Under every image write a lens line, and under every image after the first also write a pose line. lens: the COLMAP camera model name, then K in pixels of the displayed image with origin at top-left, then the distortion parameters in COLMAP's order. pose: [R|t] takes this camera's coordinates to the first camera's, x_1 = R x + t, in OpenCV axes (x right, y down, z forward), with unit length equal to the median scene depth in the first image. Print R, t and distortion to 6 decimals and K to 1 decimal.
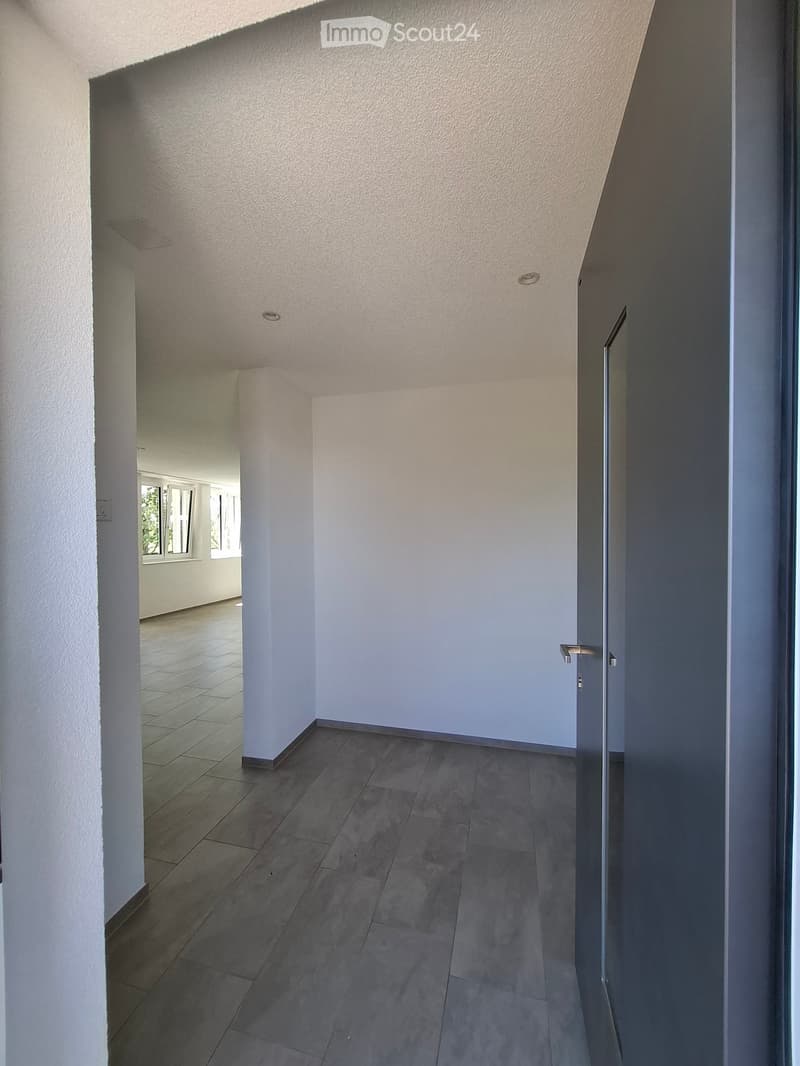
lens RADIAL K [[428.2, 0, 400.0], [0, 428.2, 533.0], [0, 0, 1]] dist [0.001976, 0.000137]
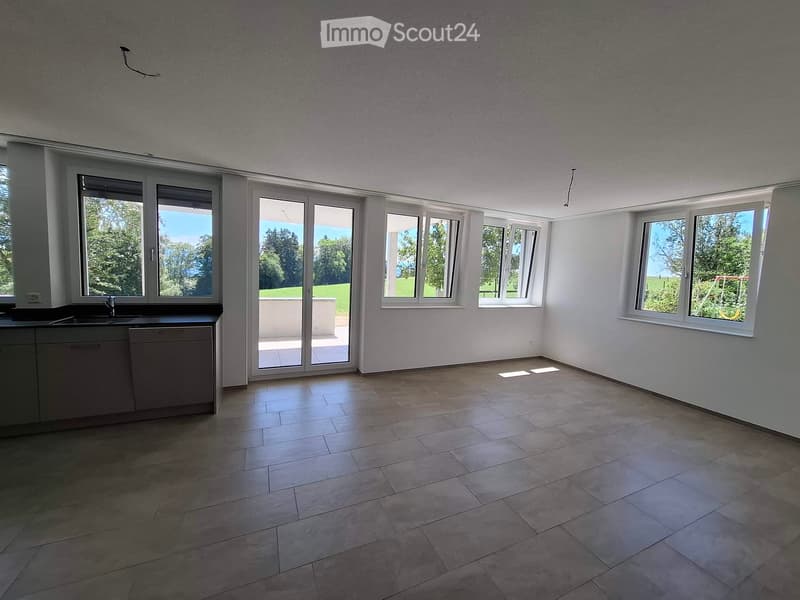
lens RADIAL K [[316.4, 0, 400.0], [0, 316.4, 300.0], [0, 0, 1]] dist [0.000755, 0.000275]
pose [[0.630131, 0.097986, -0.770282, -0.086934], [-0.057922, 0.995174, 0.079211, 0.007589], [0.774326, -0.005297, 0.632765, 0.535309]]
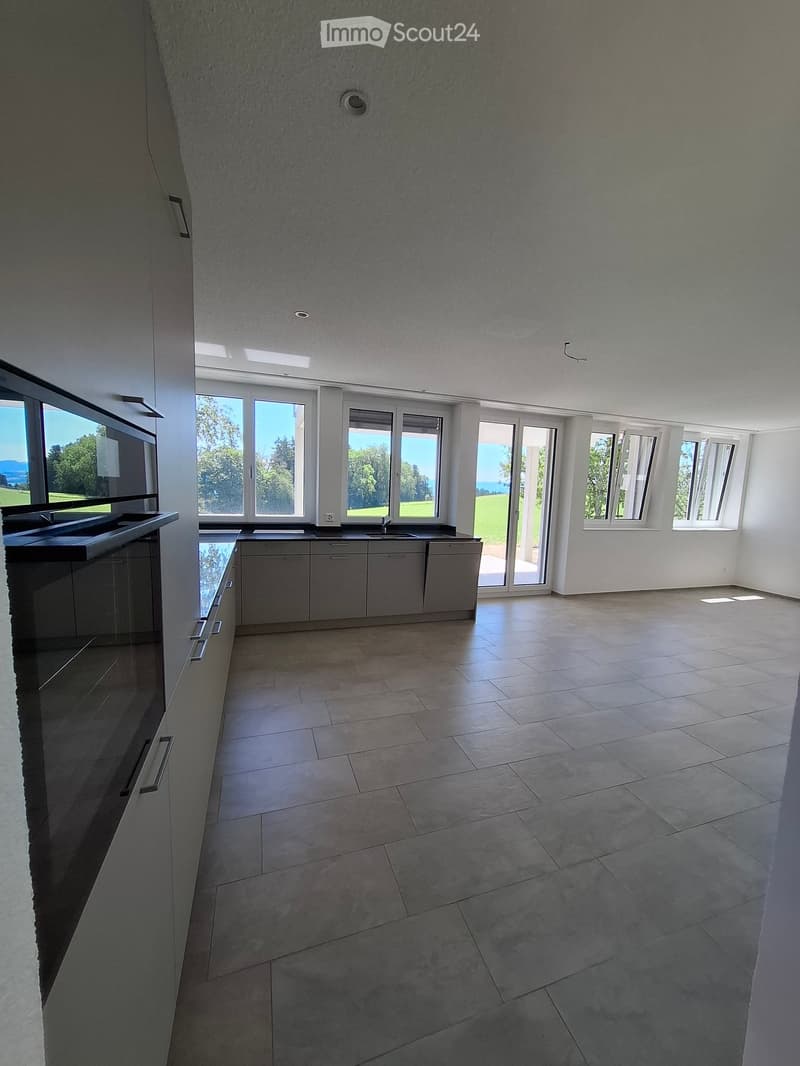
lens RADIAL K [[421.5, 0, 398.2], [0, 421.5, 542.6], [0, 0, 1]] dist [0.000755, 0.000275]
pose [[0.551320, 0.124035, -0.825022, -0.104997], [-0.050132, 0.992025, 0.115641, 0.021041], [0.832786, -0.022395, 0.553142, 0.216775]]
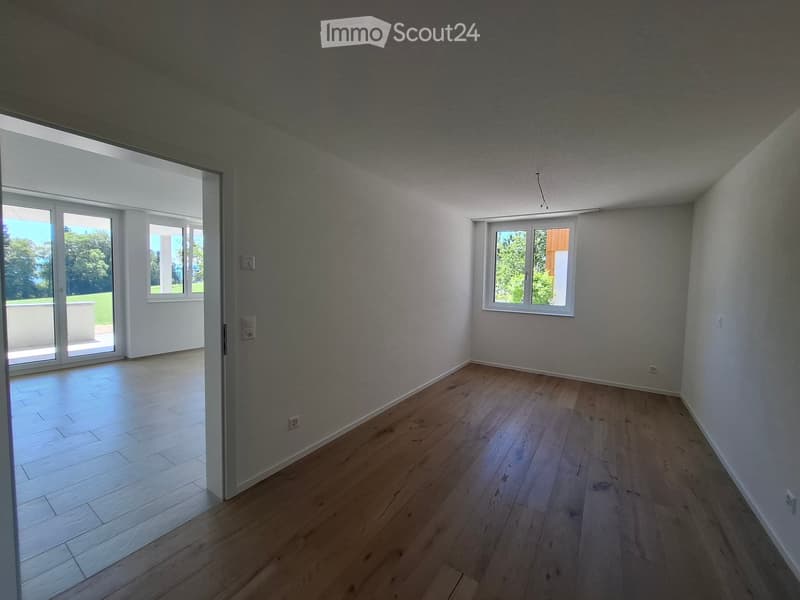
lens RADIAL K [[316.4, 0, 400.0], [0, 316.4, 300.0], [0, 0, 1]] dist [0.000755, 0.000275]
pose [[0.951041, 0.042013, -0.306197, 0.163557], [-0.029311, 0.998513, 0.045964, 0.015134], [0.307673, -0.034739, 0.950858, 0.396605]]
